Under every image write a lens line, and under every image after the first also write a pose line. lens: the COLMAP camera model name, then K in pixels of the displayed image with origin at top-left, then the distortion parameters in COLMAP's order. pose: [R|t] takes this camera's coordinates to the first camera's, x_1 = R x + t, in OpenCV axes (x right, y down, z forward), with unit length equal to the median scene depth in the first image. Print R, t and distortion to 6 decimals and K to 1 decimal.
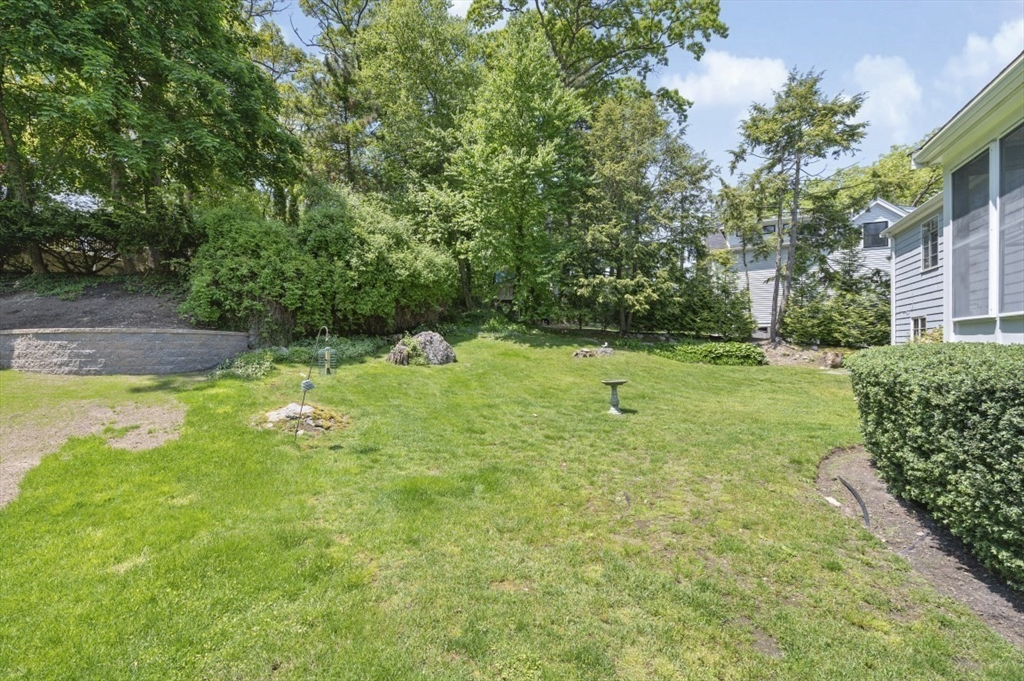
lens RADIAL K [[399.3, 0, 505.0], [0, 399.3, 339.2], [0, 0, 1]] dist [0.002903, 0.000413]
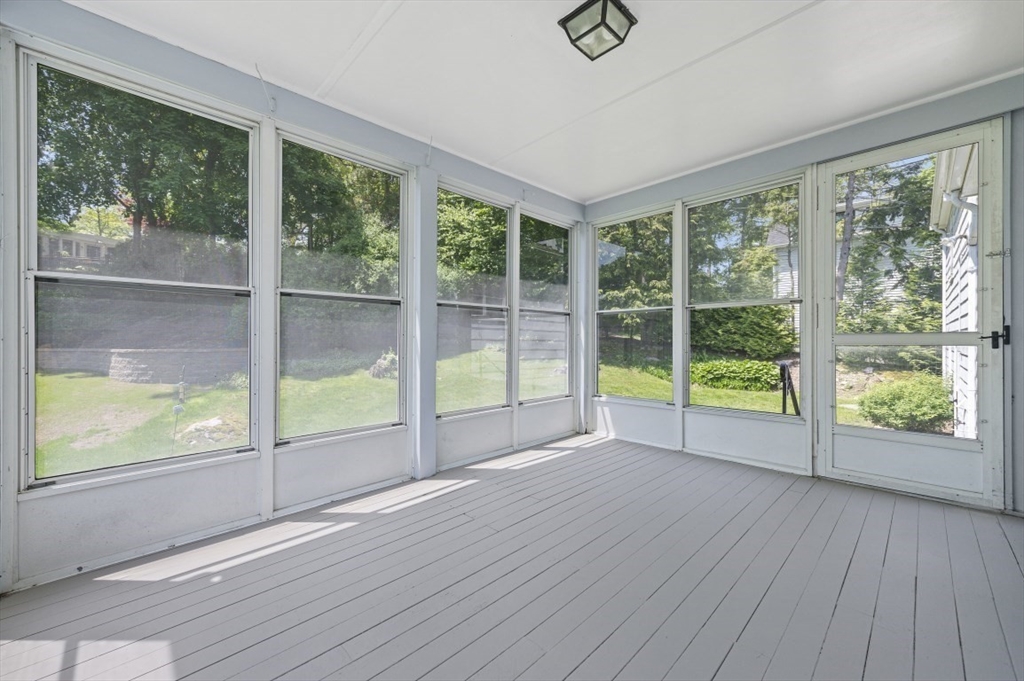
lens RADIAL K [[399.3, 0, 505.0], [0, 399.3, 339.2], [0, 0, 1]] dist [0.002903, 0.000413]
pose [[0.949219, 0.004506, -0.314584, 0.371557], [-0.001758, 0.999958, 0.009017, -0.047750], [0.314612, -0.008006, 0.949187, 0.035947]]
